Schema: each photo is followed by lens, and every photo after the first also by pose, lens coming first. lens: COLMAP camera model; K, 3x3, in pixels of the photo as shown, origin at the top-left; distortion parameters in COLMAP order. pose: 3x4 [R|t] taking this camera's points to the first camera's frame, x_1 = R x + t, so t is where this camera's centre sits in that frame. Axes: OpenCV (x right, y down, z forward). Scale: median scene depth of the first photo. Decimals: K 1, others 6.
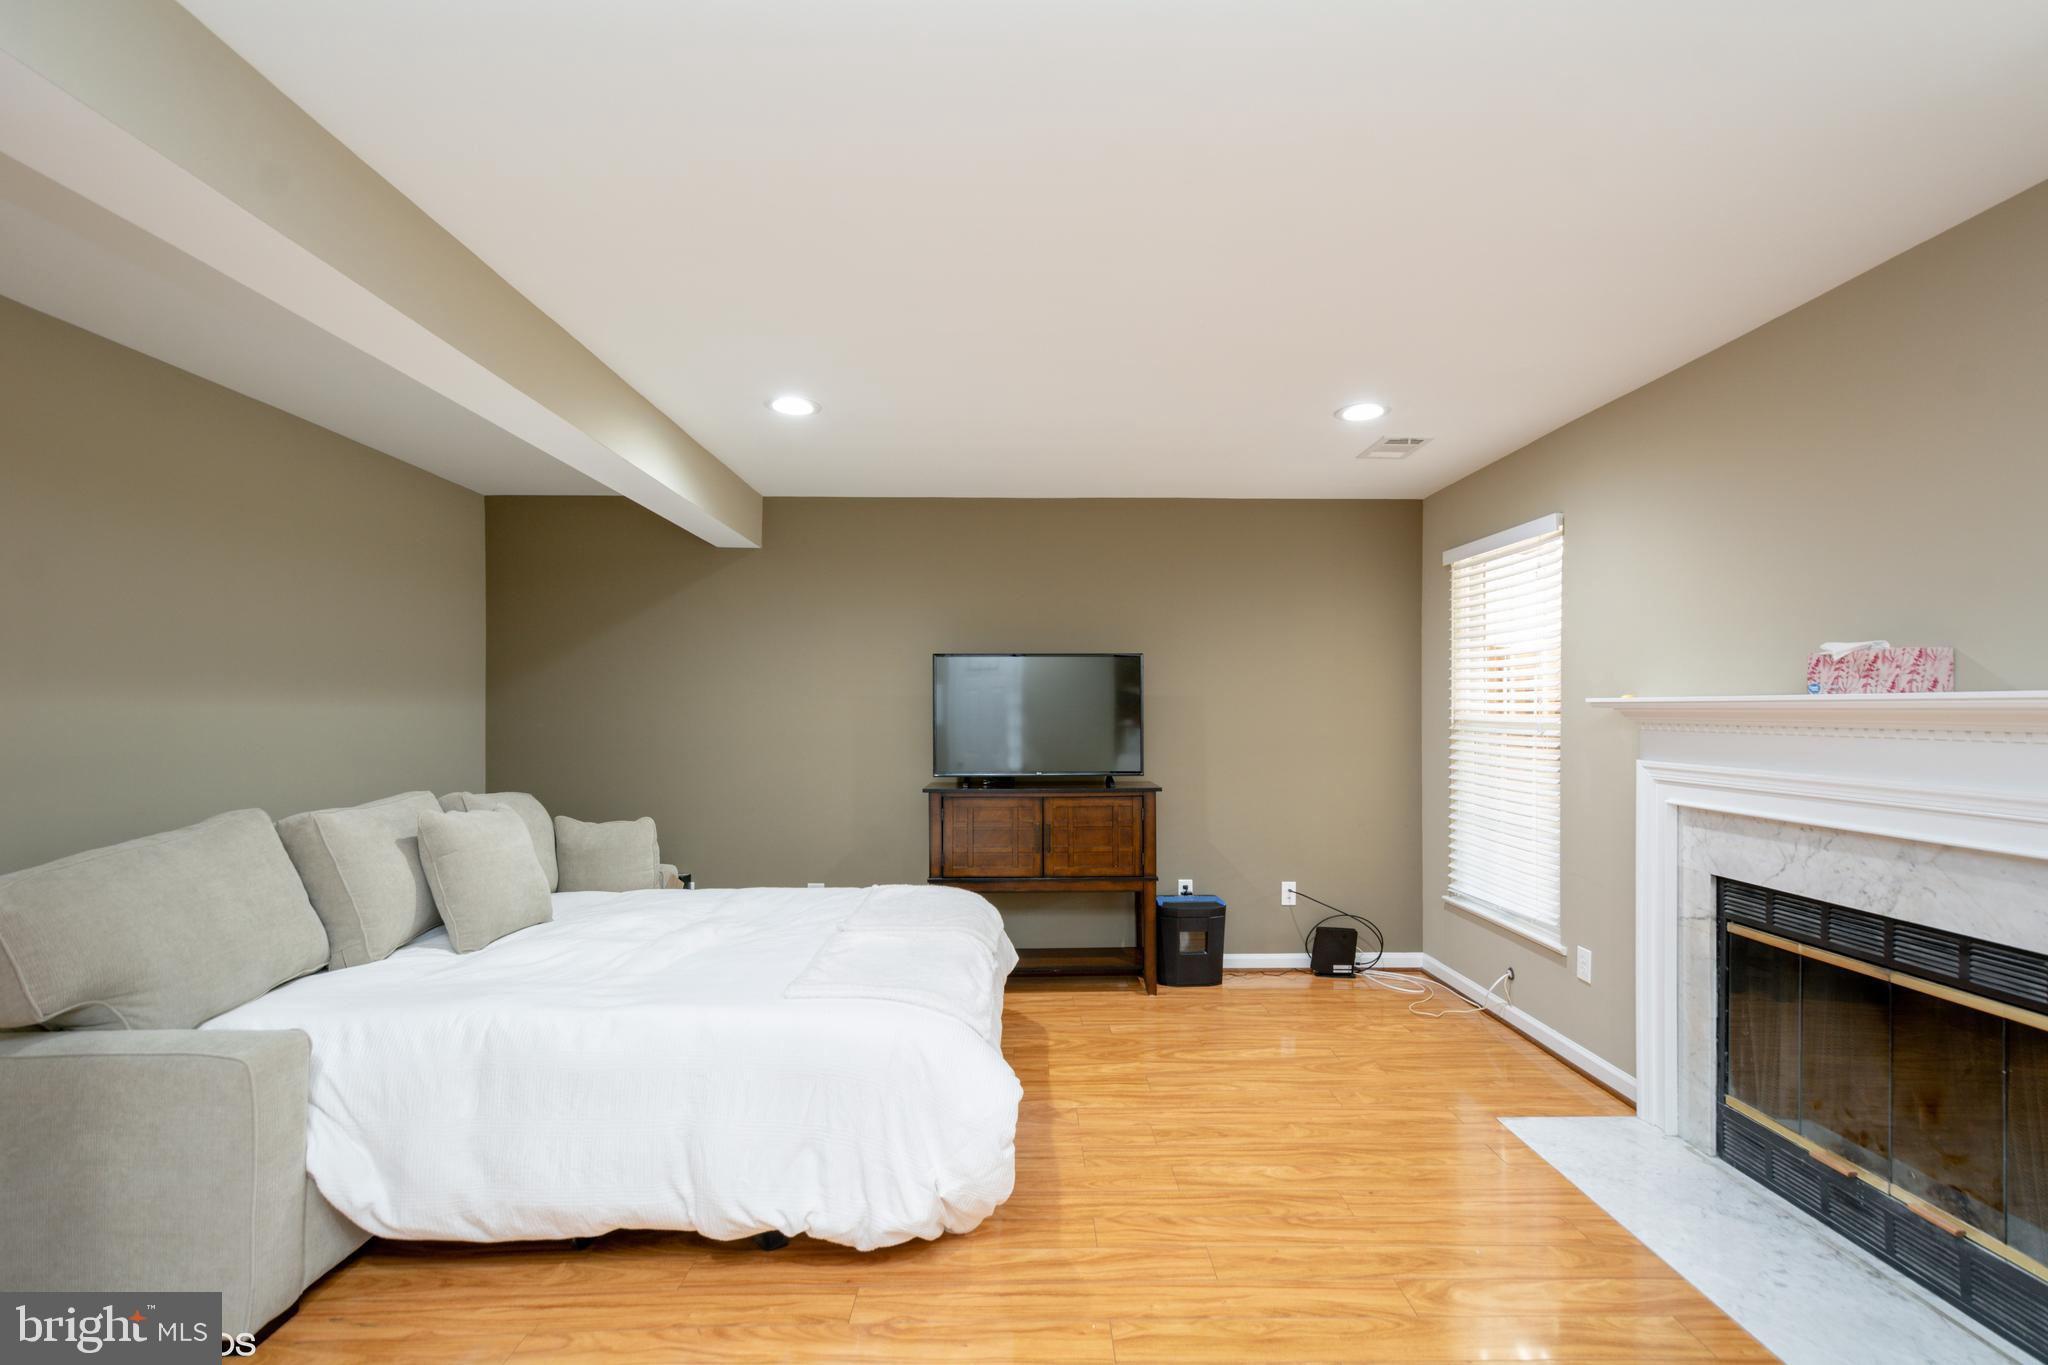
lens RADIAL K [[876.3, 0, 1019.3], [0, 876.3, 704.3], [0, 0, 1]] dist [0.018345, 0.000113]
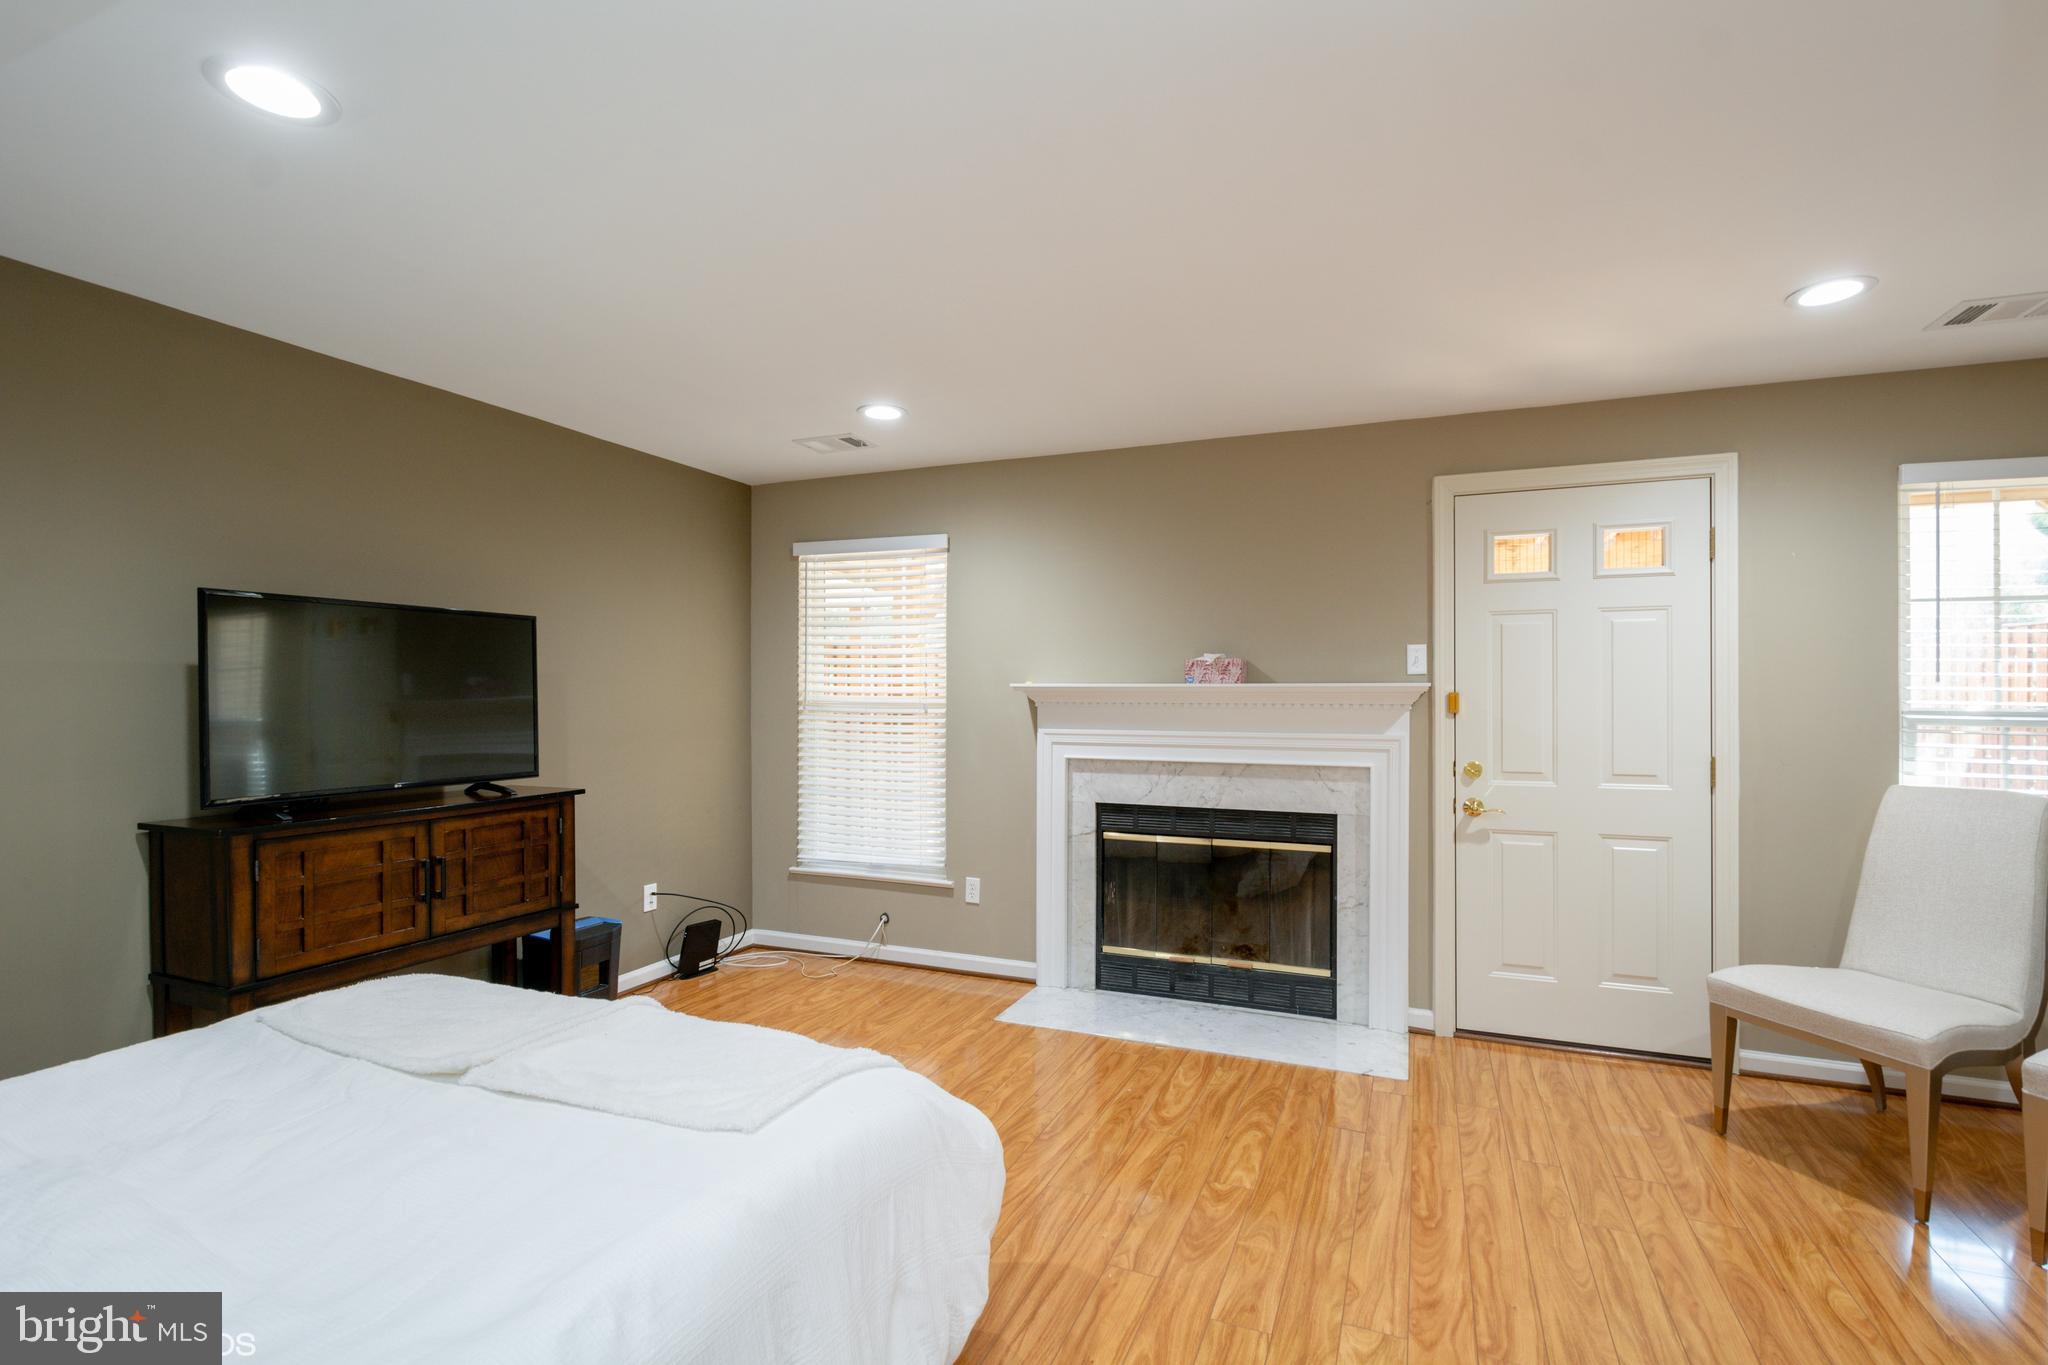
lens RADIAL K [[941.0, 0, 1024.0], [0, 941.0, 682.5], [0, 0, 1]] dist [-0.000313, 0.000559]
pose [[0.401994, 0.012349, 0.915559, -0.556042], [-0.009534, 0.999911, -0.009301, 0.003790], [-0.915593, -0.004990, 0.402076, 0.361183]]
